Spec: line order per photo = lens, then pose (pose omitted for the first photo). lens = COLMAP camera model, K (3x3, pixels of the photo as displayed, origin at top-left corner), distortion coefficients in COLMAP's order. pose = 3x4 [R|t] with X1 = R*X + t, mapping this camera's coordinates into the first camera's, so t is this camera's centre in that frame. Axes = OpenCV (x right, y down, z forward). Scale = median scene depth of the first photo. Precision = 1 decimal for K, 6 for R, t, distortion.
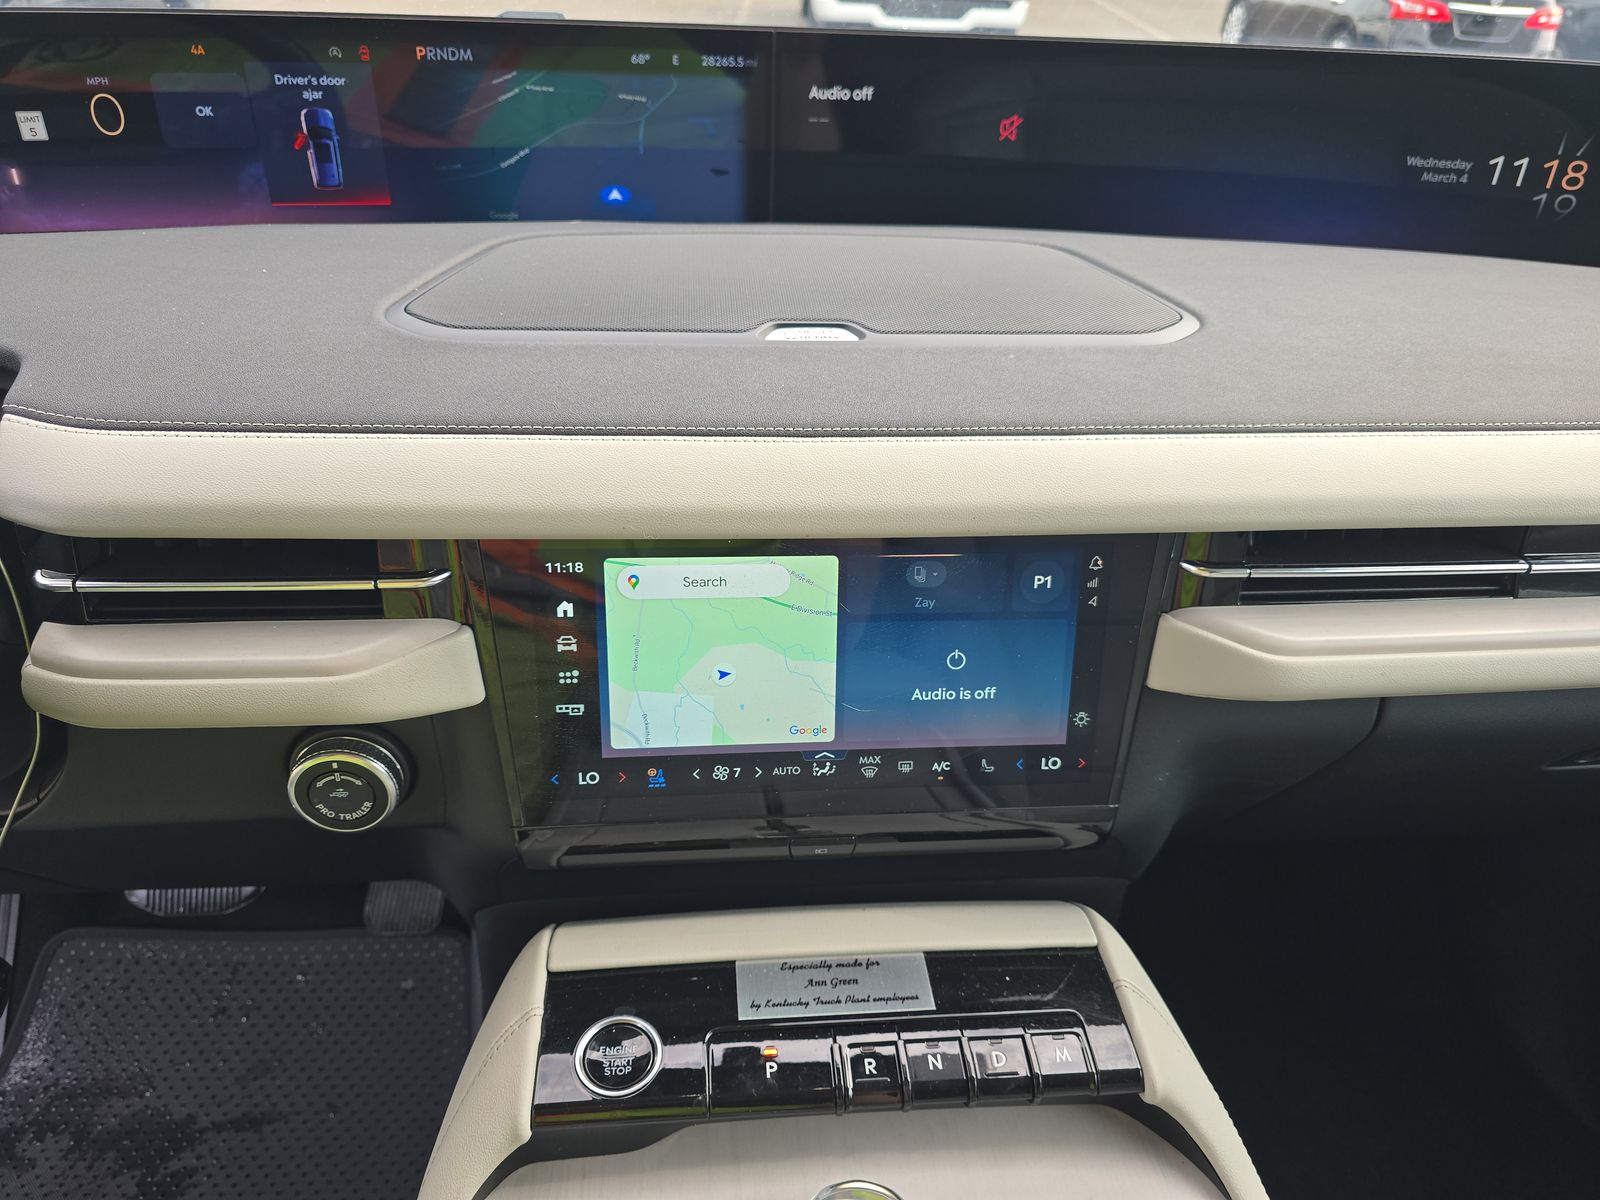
lens RADIAL K [[1073.7, 0, 796.1], [0, 1073.7, 596.5], [0, 0, 1]] dist [-0.000460, -0.012713]
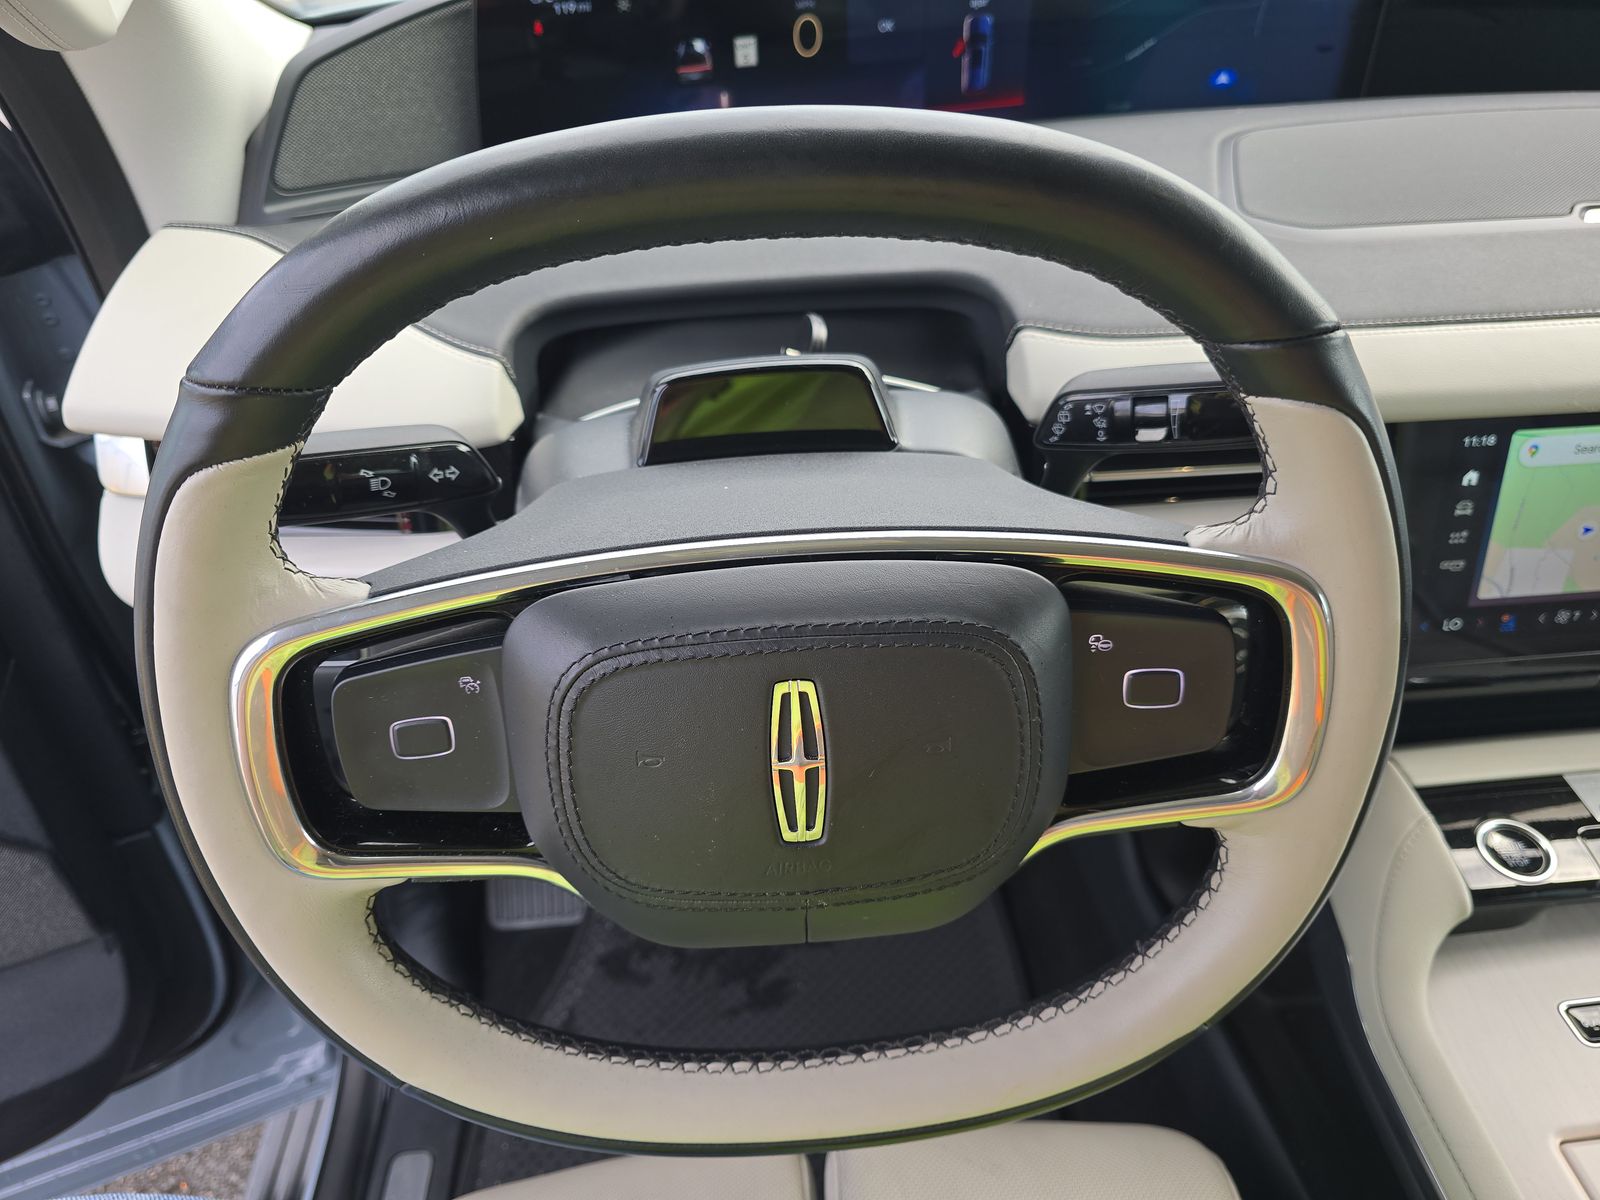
lens RADIAL K [[1073.7, 0, 803.3], [0, 1073.7, 609.0], [0, 0, 1]] dist [-0.000460, -0.012713]
pose [[0.996362, -0.034680, -0.077842, -0.813463], [0.044529, 0.990697, 0.128592, -0.027595], [0.072658, -0.131591, 0.988638, -0.194165]]
